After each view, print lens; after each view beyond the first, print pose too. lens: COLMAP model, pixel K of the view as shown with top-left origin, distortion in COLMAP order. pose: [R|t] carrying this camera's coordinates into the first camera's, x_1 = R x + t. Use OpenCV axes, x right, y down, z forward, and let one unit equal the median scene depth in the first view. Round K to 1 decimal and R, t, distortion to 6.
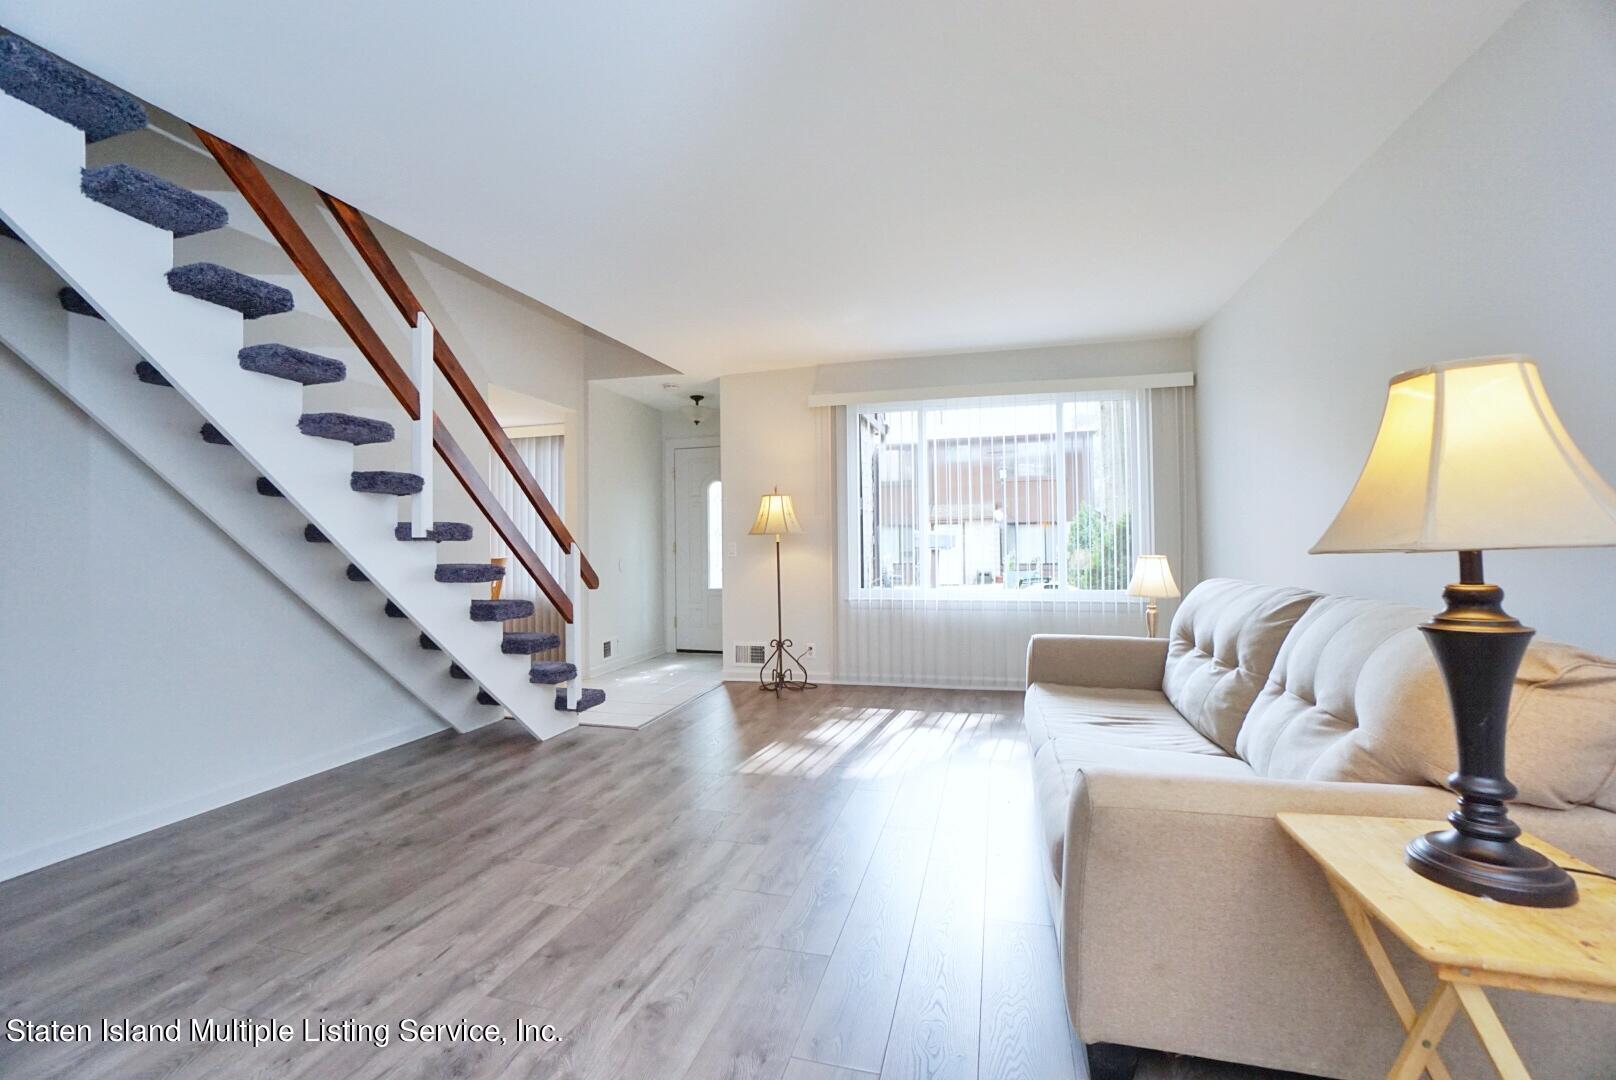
lens RADIAL K [[711.5, 0, 796.1], [0, 711.5, 531.7], [0, 0, 1]] dist [-0.065350, 0.022436]
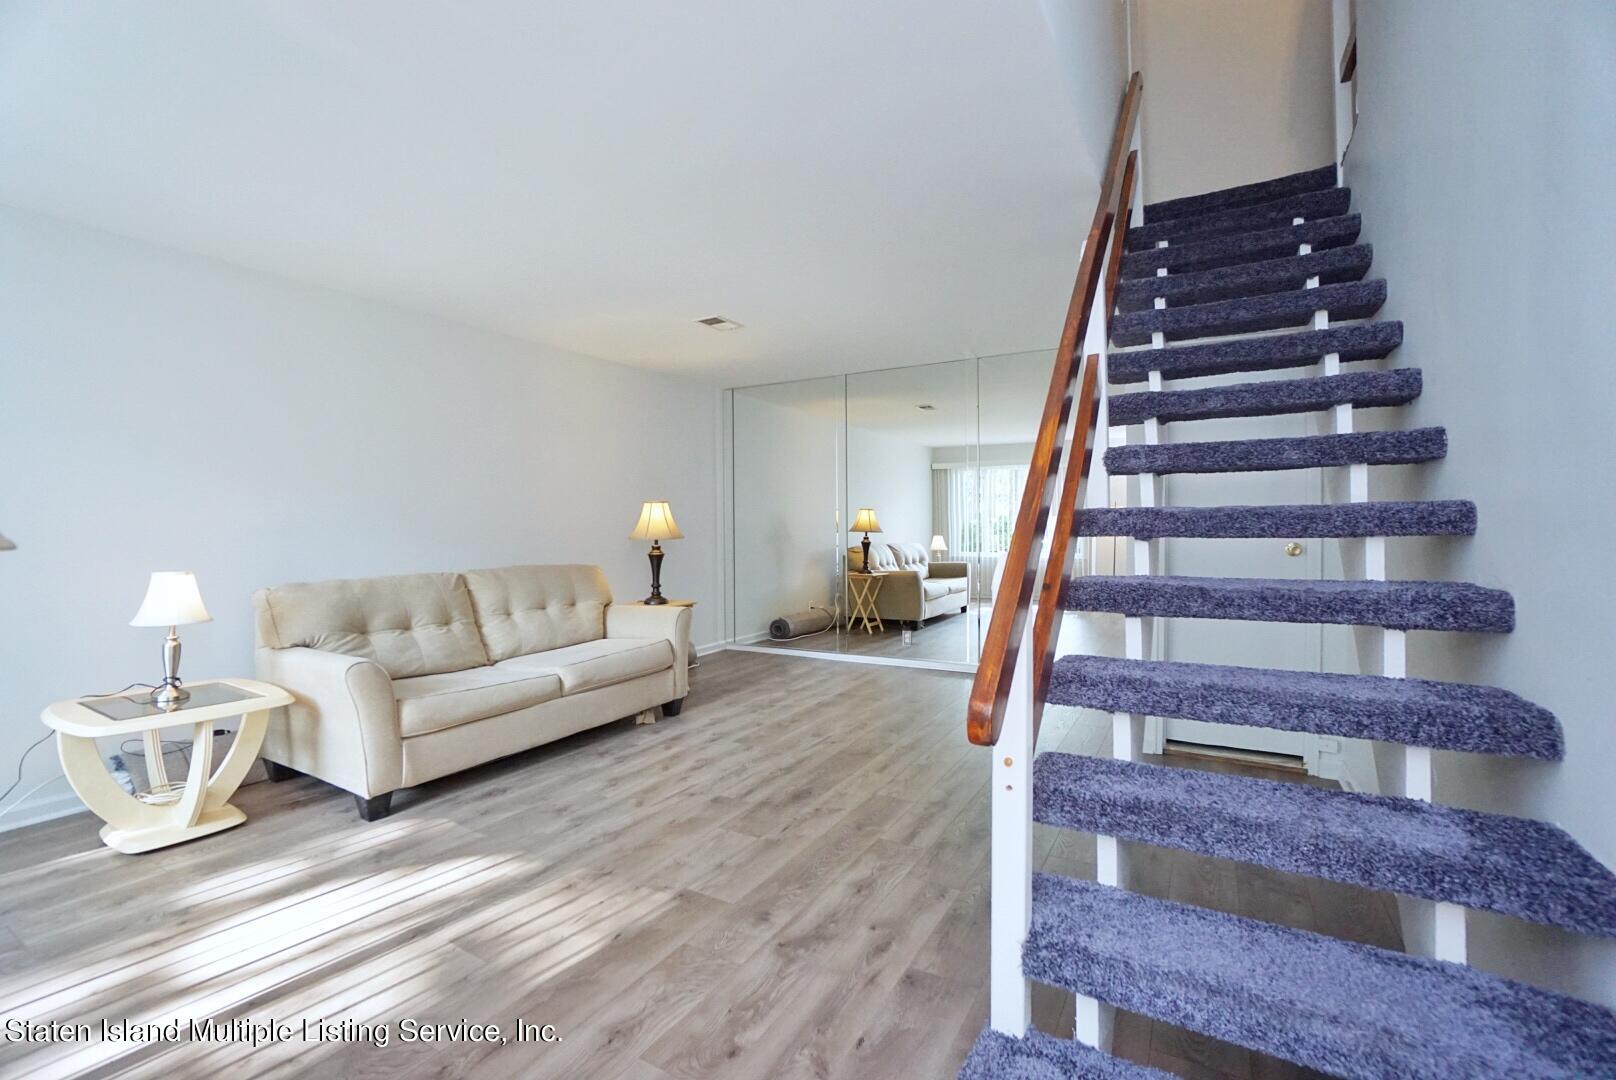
lens RADIAL K [[711.5, 0, 796.1], [0, 711.5, 531.7], [0, 0, 1]] dist [-0.065350, 0.022436]
pose [[-0.966707, 0.013621, 0.255525, -0.470232], [0.012815, 0.999906, -0.004821, 0.008259], [-0.255566, -0.001386, -0.966791, 2.074704]]
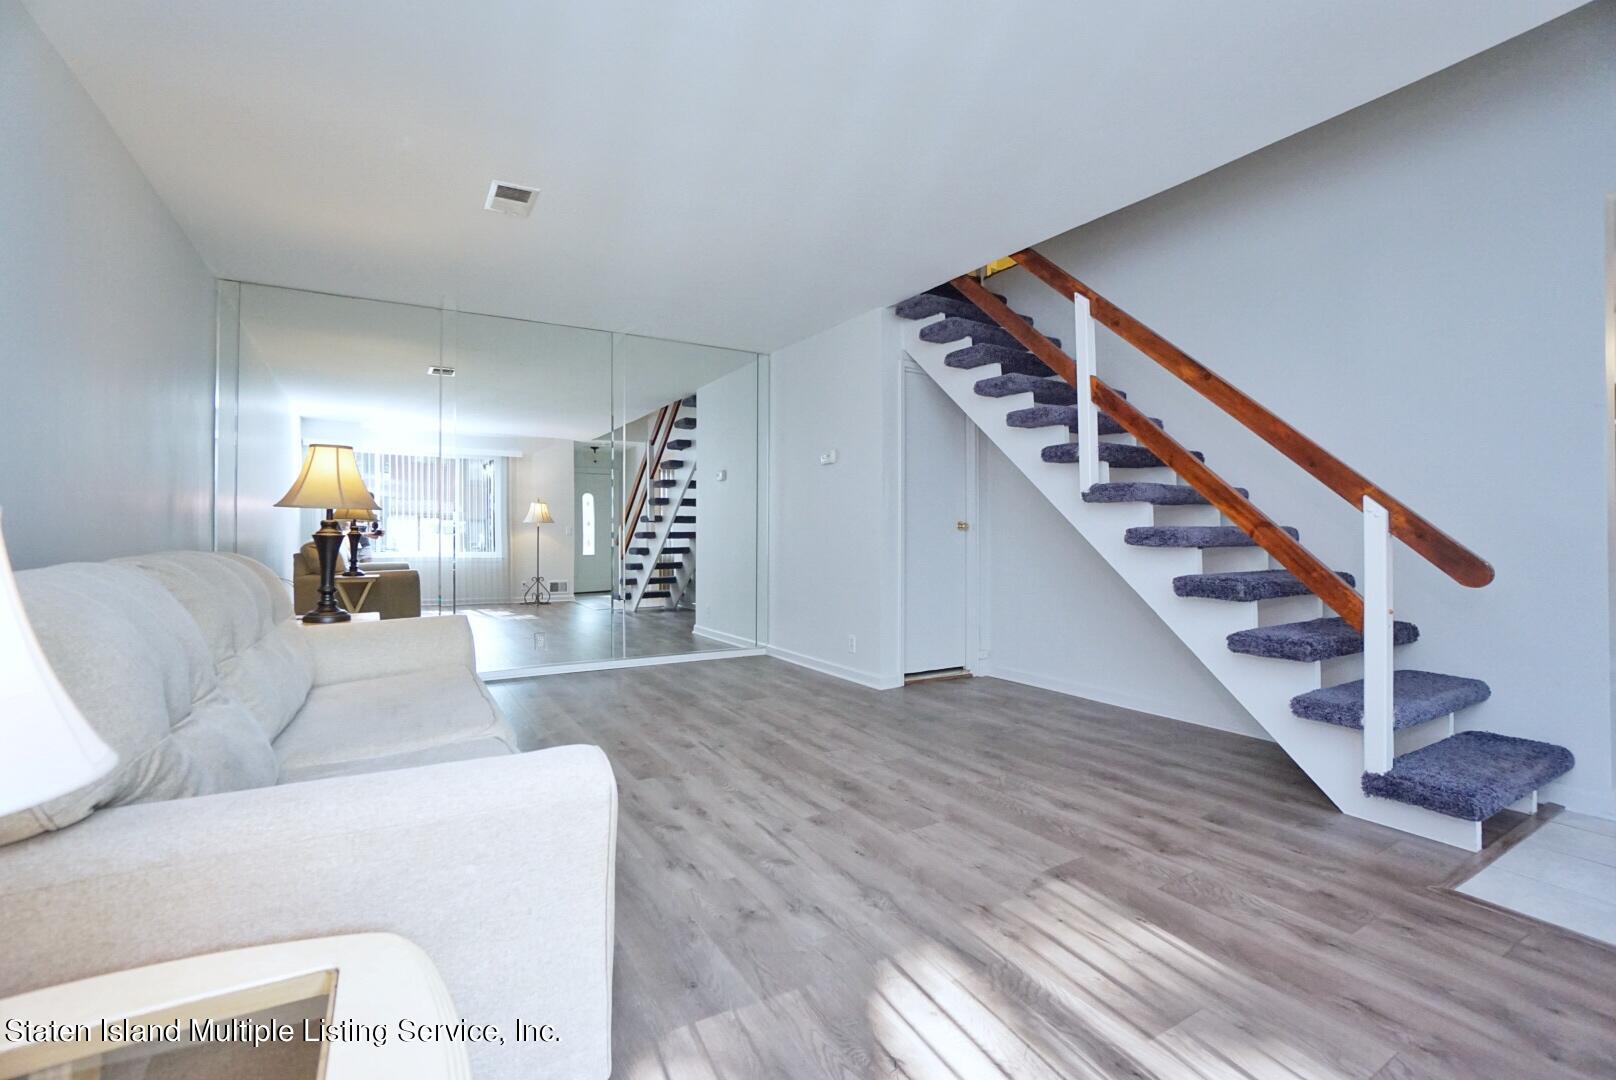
lens RADIAL K [[711.5, 0, 796.1], [0, 711.5, 531.7], [0, 0, 1]] dist [-0.065350, 0.022436]
pose [[-0.691363, 0.008718, -0.722455, 0.633661], [0.014892, 0.999887, -0.002185, 0.060199], [0.722355, -0.012269, -0.691414, 1.619428]]
